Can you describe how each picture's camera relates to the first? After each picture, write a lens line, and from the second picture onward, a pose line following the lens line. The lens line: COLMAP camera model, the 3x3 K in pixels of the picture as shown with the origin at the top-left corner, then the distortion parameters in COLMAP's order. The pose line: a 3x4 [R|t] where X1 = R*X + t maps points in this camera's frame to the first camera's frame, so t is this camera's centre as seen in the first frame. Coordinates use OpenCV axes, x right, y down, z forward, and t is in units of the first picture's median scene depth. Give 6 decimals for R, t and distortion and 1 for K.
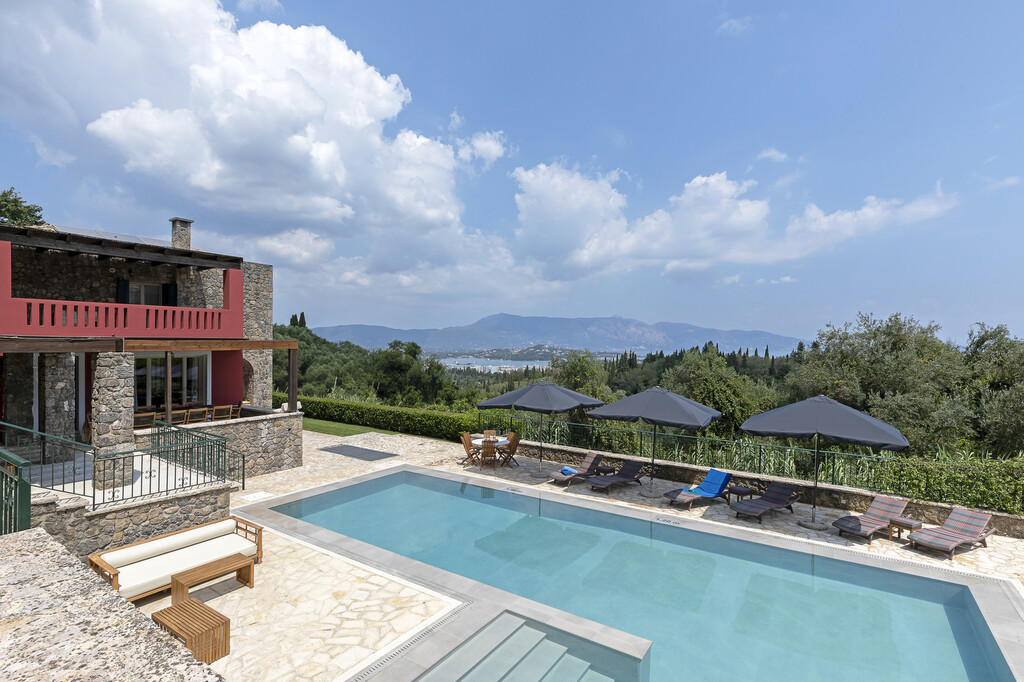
lens RADIAL K [[487.6, 0, 520.0], [0, 487.6, 353.2], [0, 0, 1]] dist [0.012762, -0.001015]
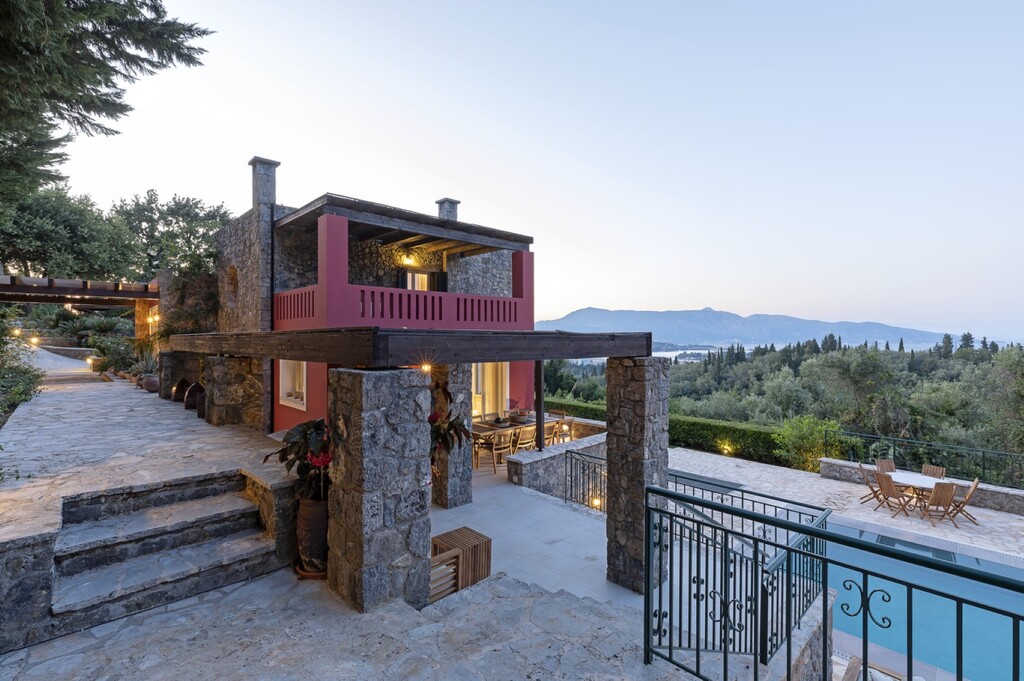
lens RADIAL K [[460.3, 0, 514.8], [0, 460.3, 340.6], [0, 0, 1]] dist [0.011620, -0.001744]
pose [[0.981167, 0.000401, -0.193161, -0.417584], [-0.002539, 0.999938, -0.010823, -0.006699], [0.193144, 0.011110, 0.981107, 0.202262]]
